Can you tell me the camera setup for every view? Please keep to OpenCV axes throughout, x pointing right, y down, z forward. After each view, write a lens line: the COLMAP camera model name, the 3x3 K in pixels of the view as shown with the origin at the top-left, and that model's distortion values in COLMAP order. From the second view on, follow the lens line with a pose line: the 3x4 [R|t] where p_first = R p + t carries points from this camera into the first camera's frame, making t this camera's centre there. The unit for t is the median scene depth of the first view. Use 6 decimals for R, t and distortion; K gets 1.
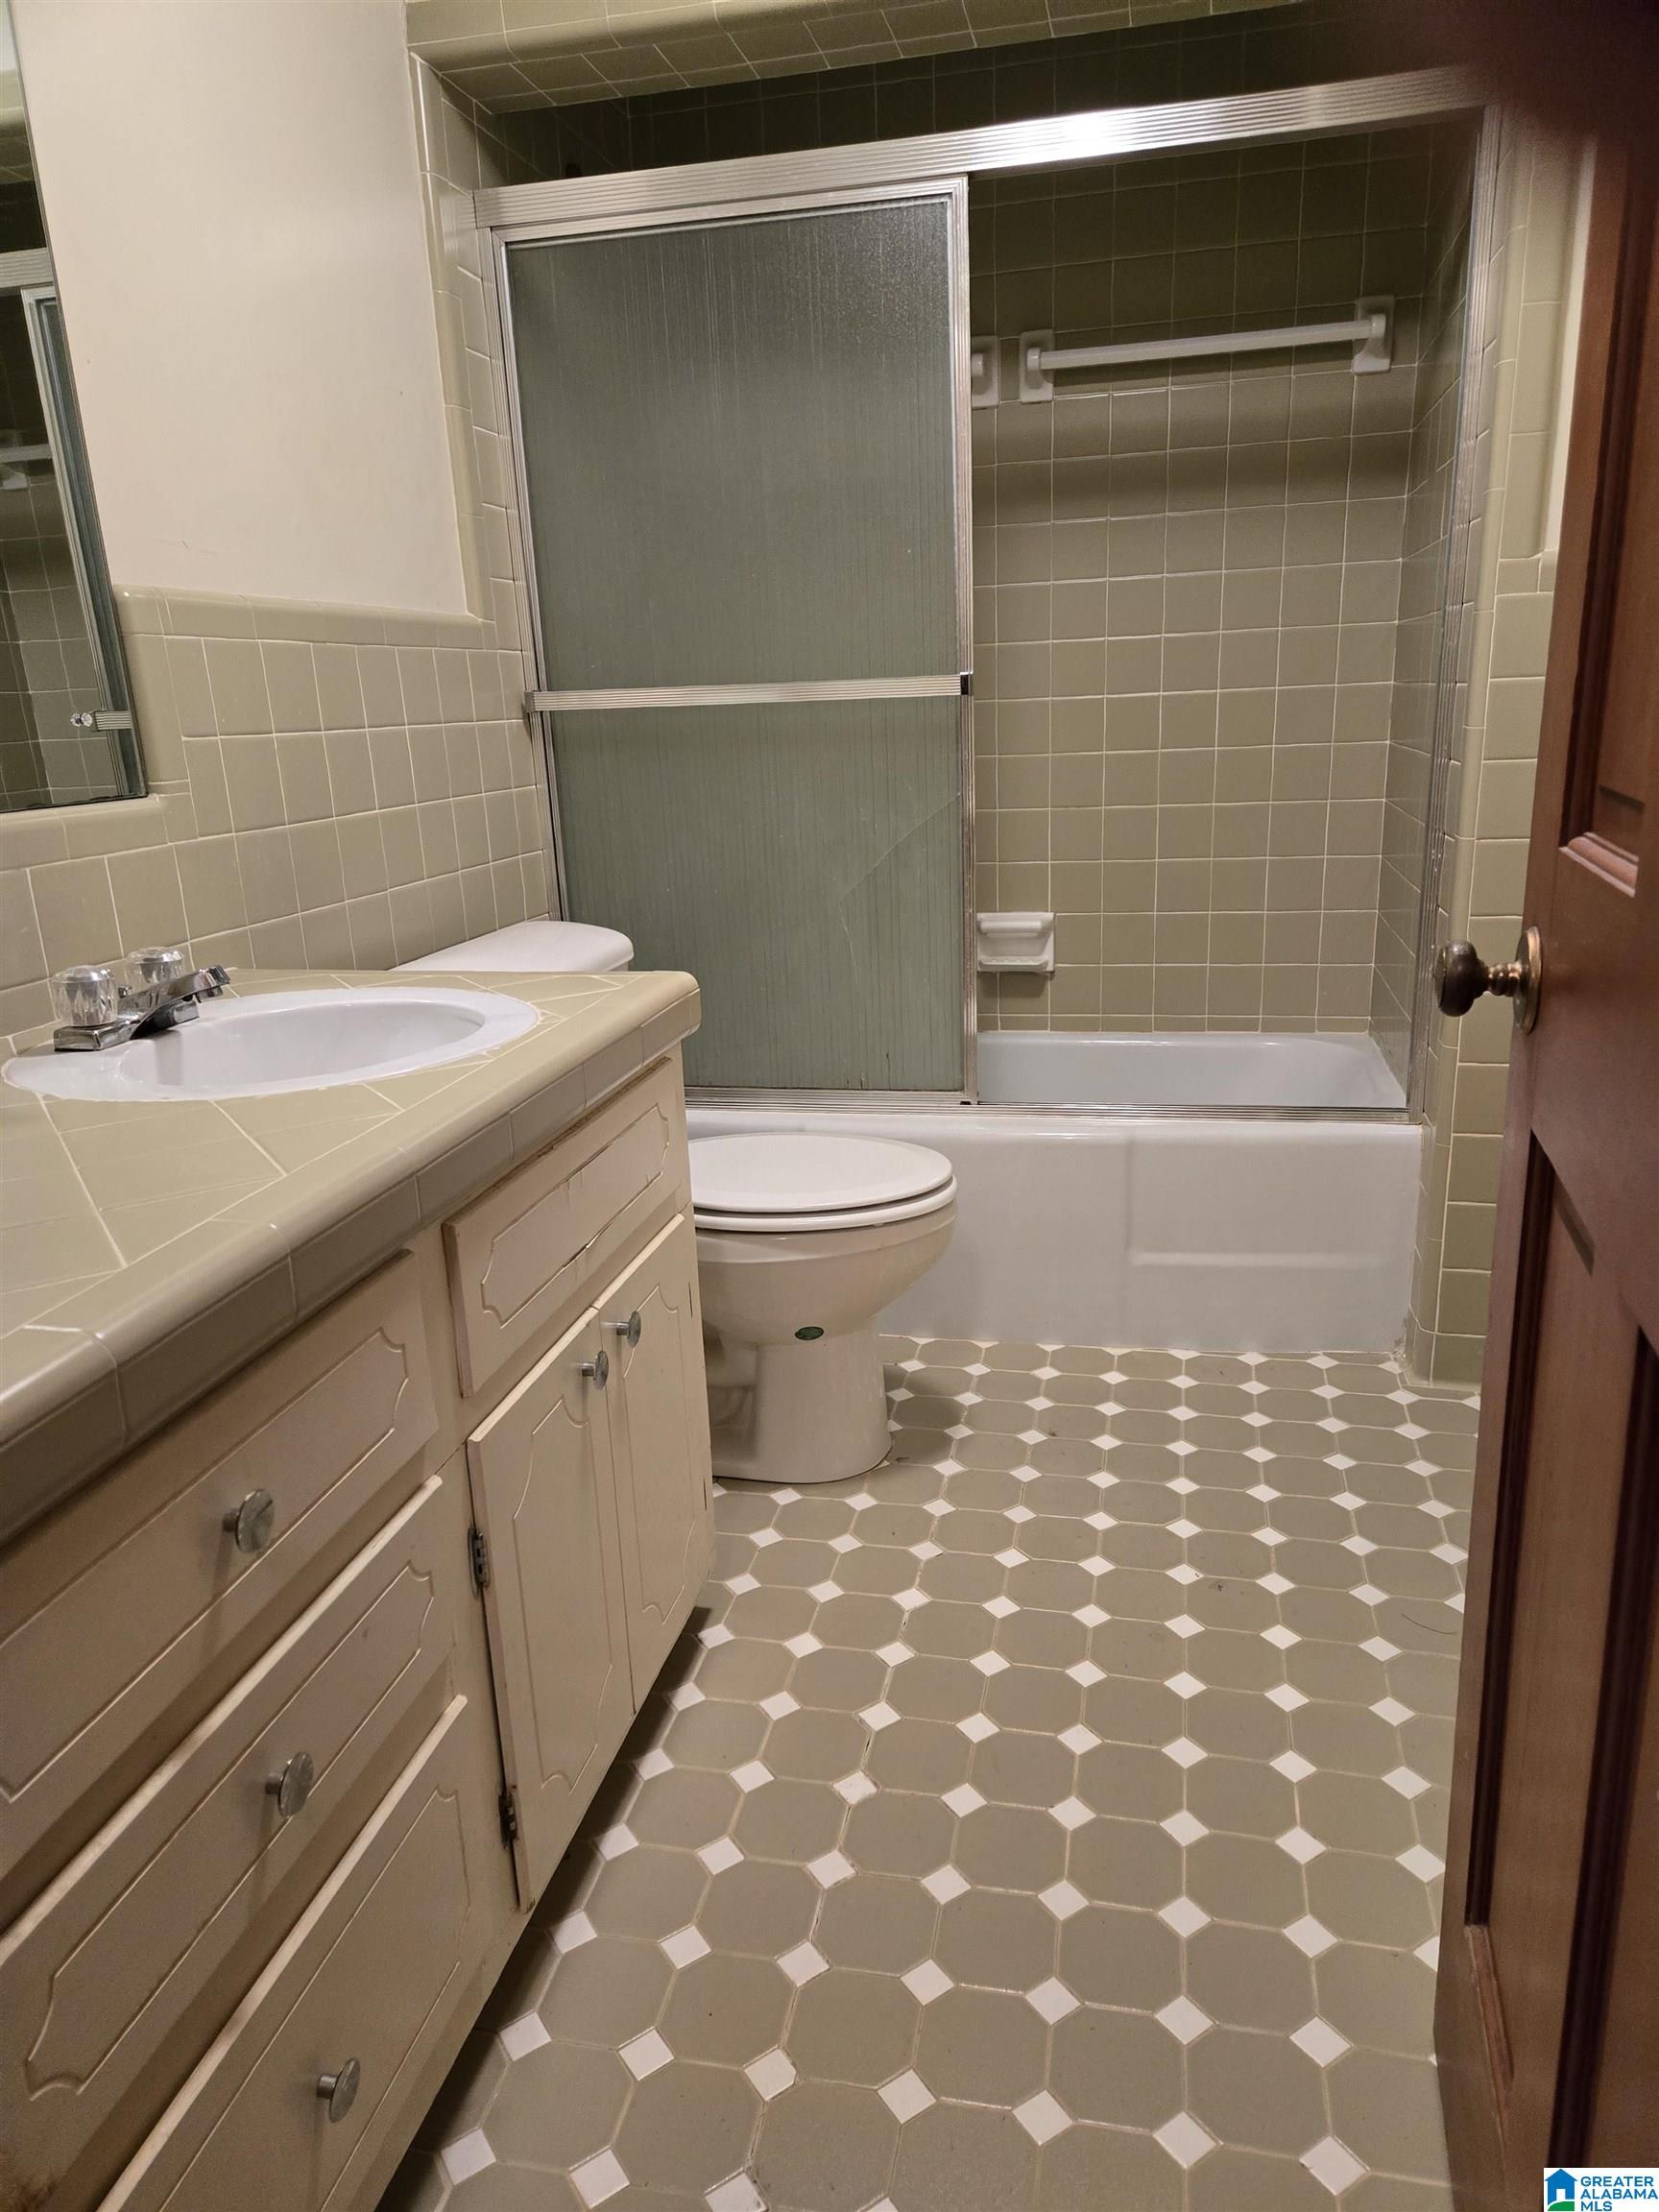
lens RADIAL K [[1484.6, 0, 845.5], [0, 1484.6, 1124.1], [0, 0, 1]] dist [0.066686, -0.047604]
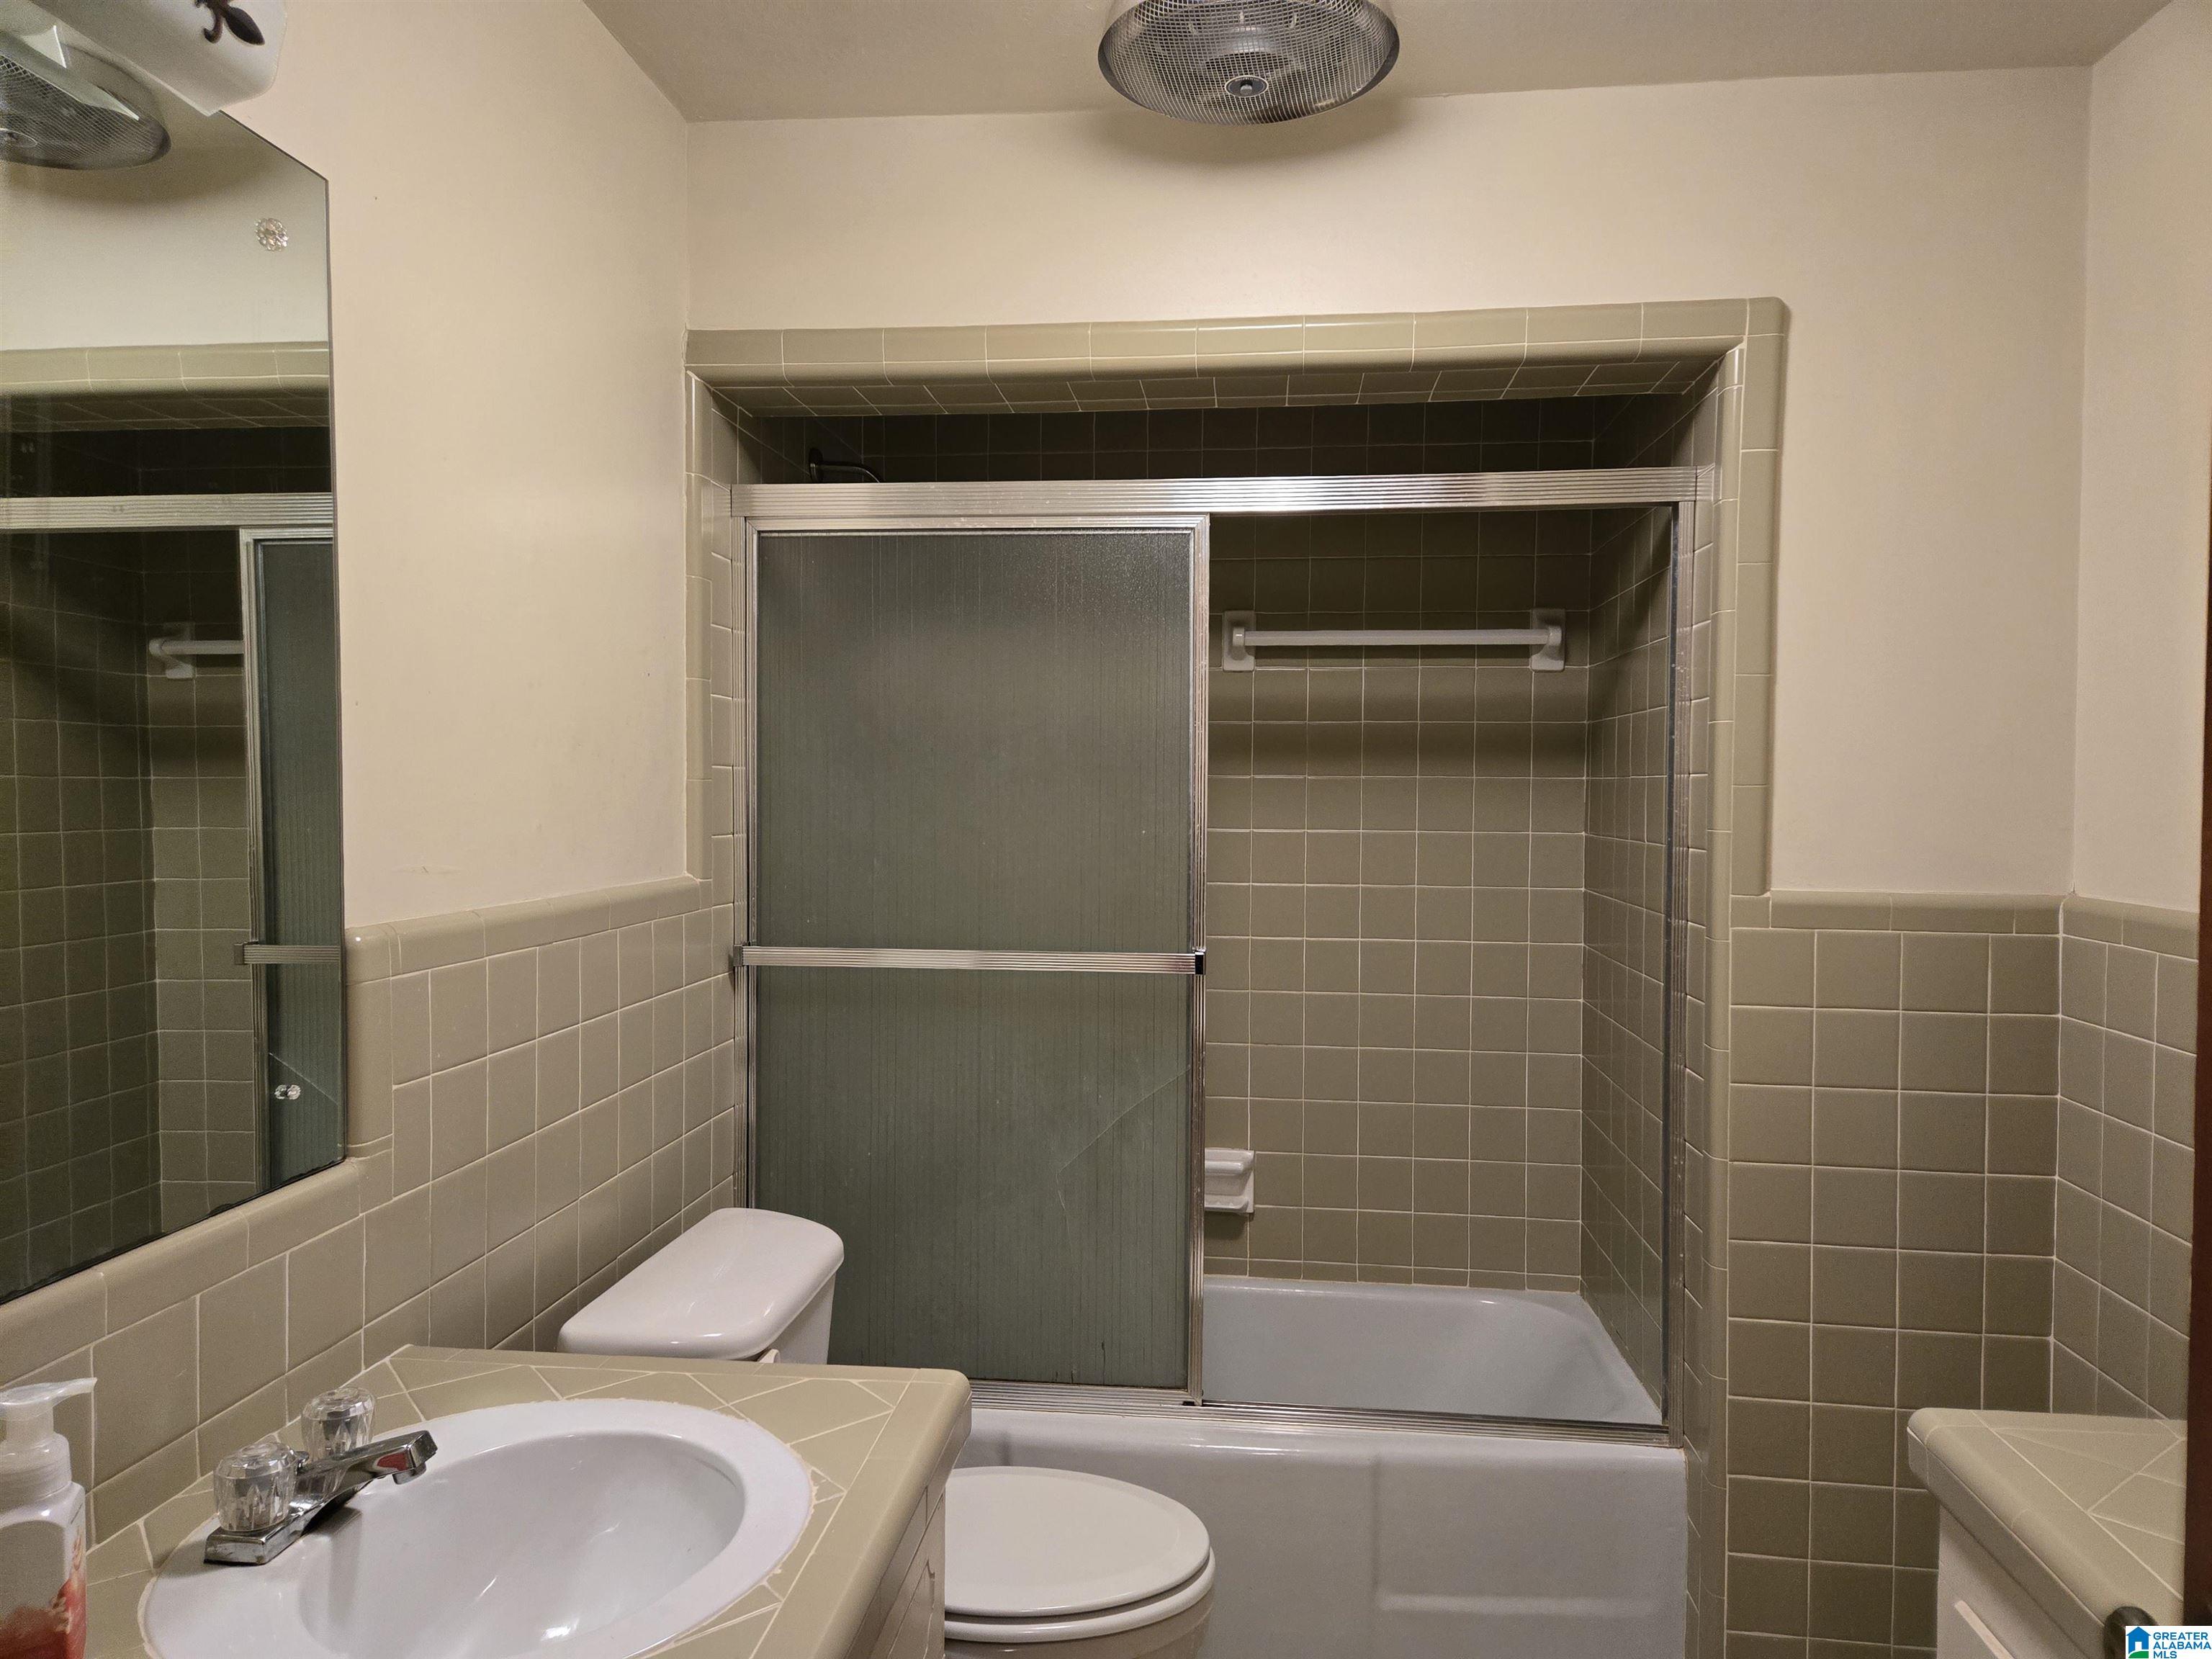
lens RADIAL K [[1484.6, 0, 1116.0], [0, 1484.6, 824.0], [0, 0, 1]] dist [0.066686, -0.047604]
pose [[0.992746, 0.043027, 0.112268, -0.082413], [-0.012458, 0.965557, -0.259892, -0.119269], [-0.119583, 0.256608, 0.959089, 0.040691]]
